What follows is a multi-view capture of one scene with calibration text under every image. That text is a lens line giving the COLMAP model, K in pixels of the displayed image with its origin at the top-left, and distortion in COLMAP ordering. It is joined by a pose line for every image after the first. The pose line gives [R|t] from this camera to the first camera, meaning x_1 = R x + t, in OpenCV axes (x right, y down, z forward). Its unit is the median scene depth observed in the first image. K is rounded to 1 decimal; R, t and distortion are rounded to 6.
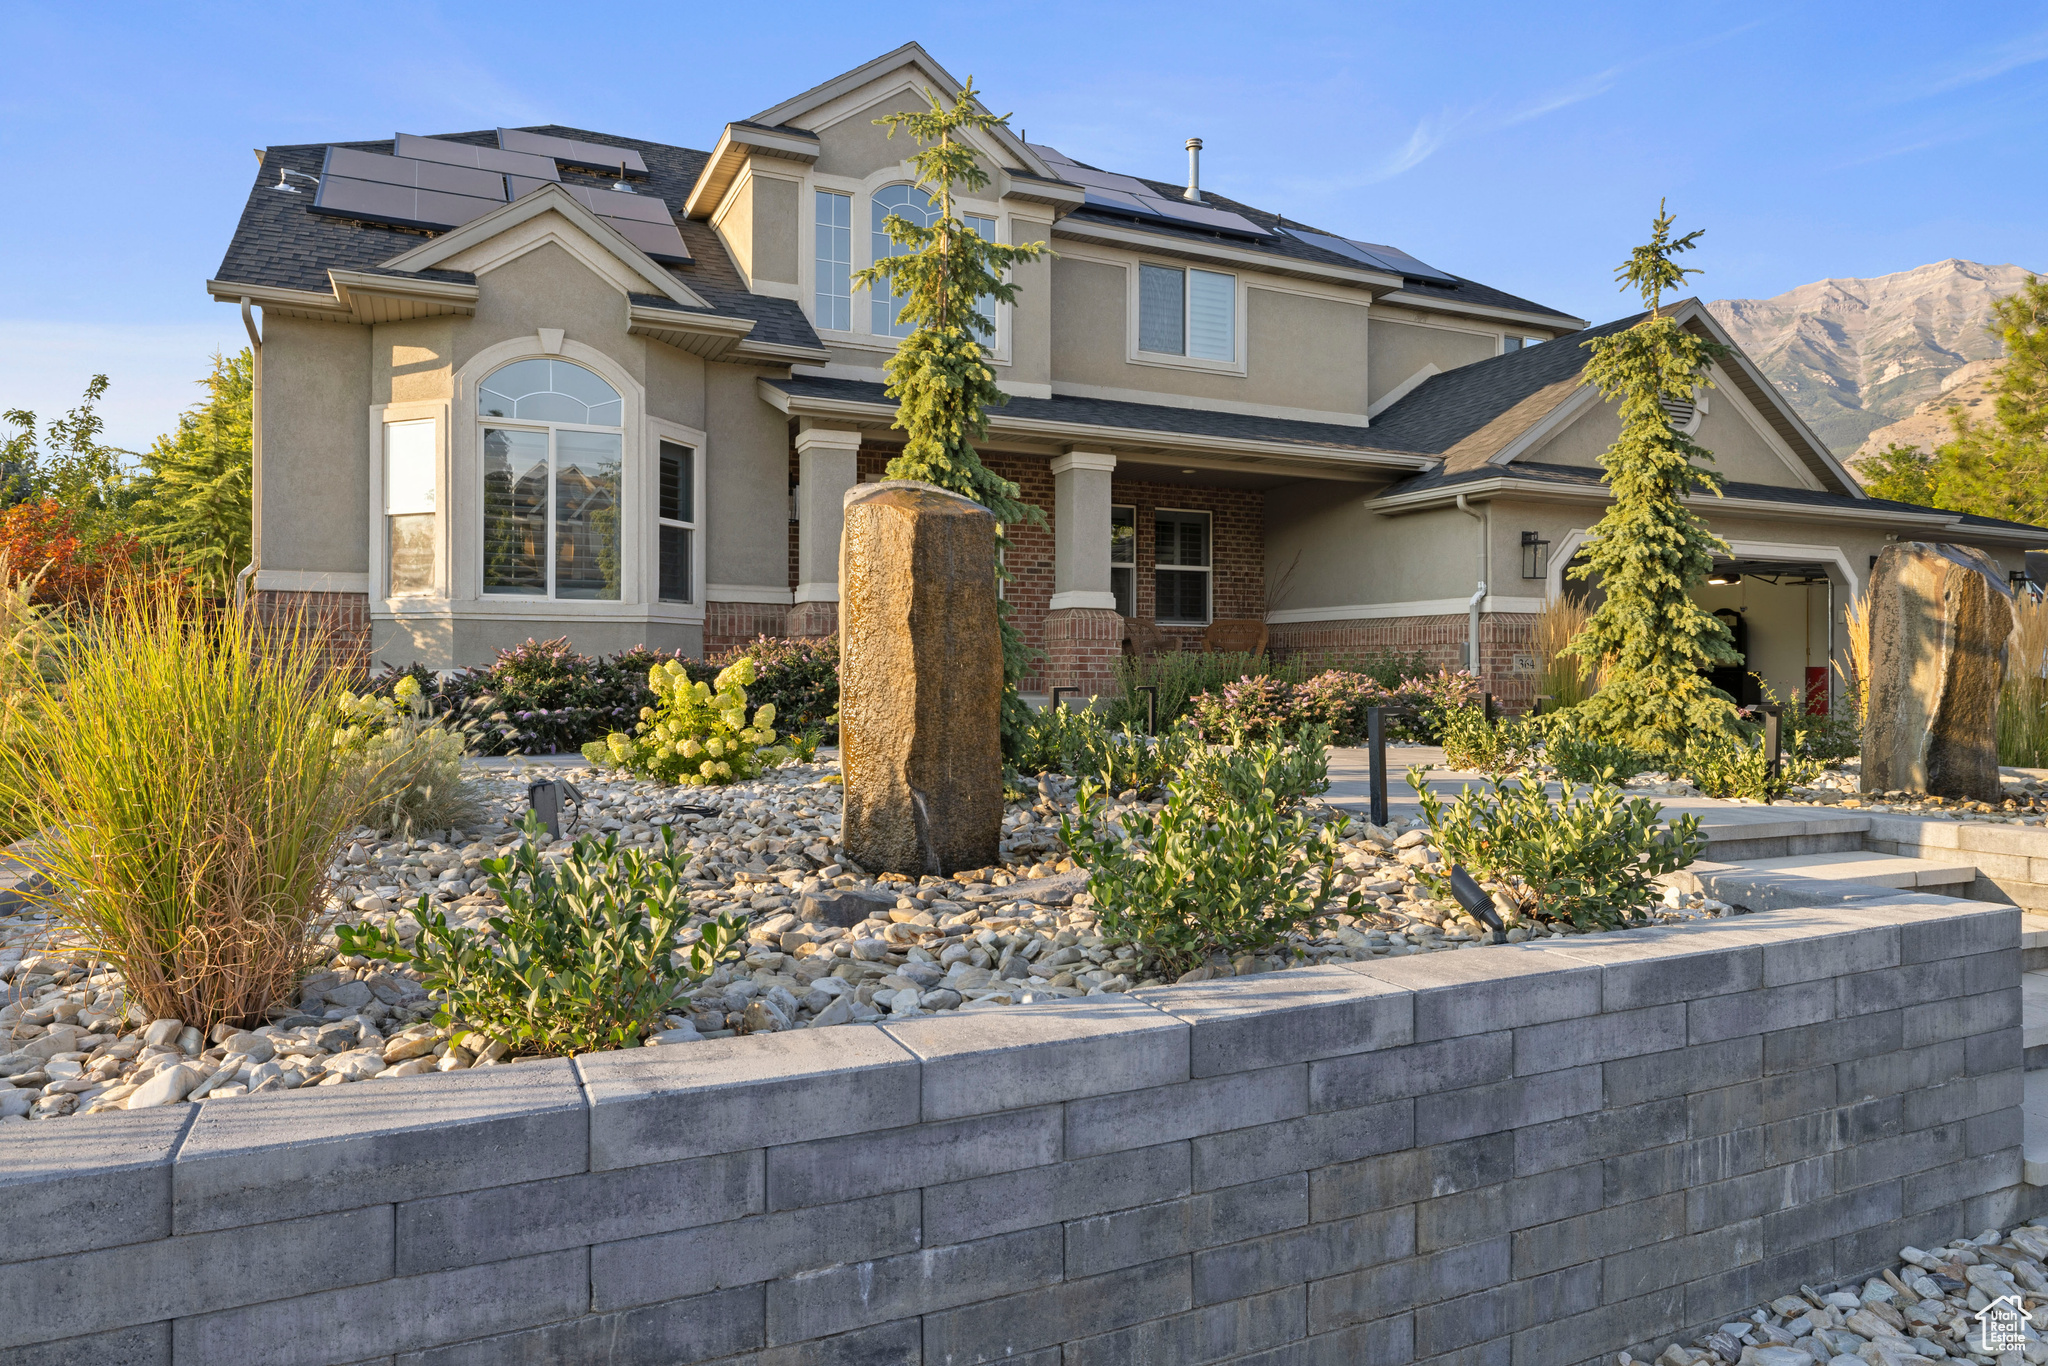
lens RADIAL K [[1275.4, 0, 1025.9], [0, 1275.4, 678.0], [0, 0, 1]] dist [-0.002152, 0.001704]
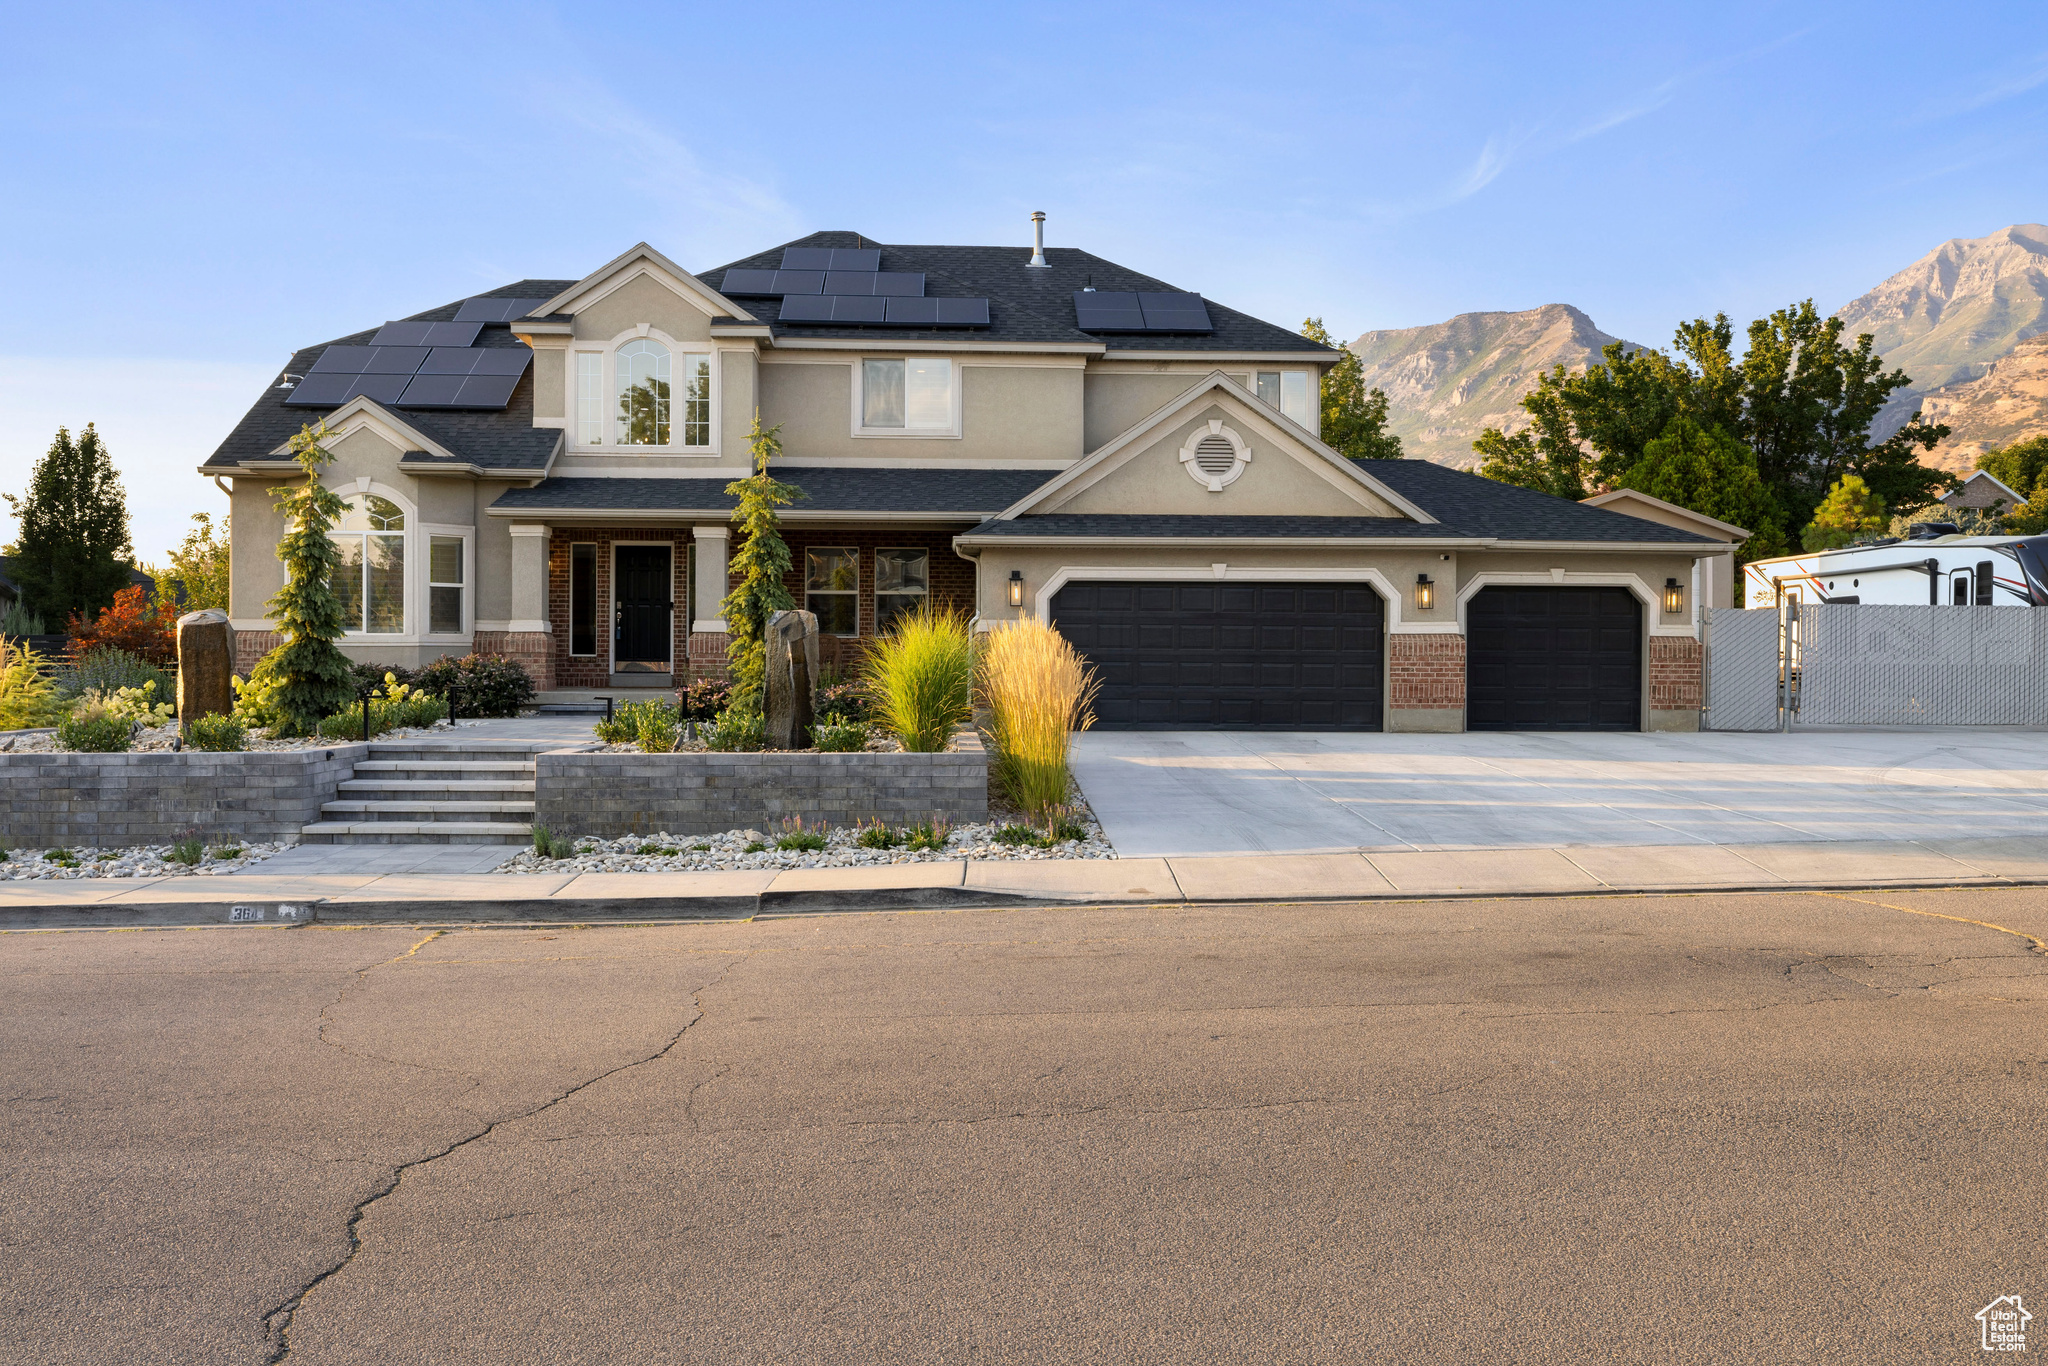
lens RADIAL K [[1606.1, 0, 1024.0], [0, 1606.1, 683.0], [0, 0, 1]] dist [-0.002729, 0.002760]
pose [[0.928280, 0.004606, -0.371854, 1.657896], [-0.001455, 0.999961, 0.008755, -0.019111], [0.371879, -0.007586, 0.928250, -0.903870]]
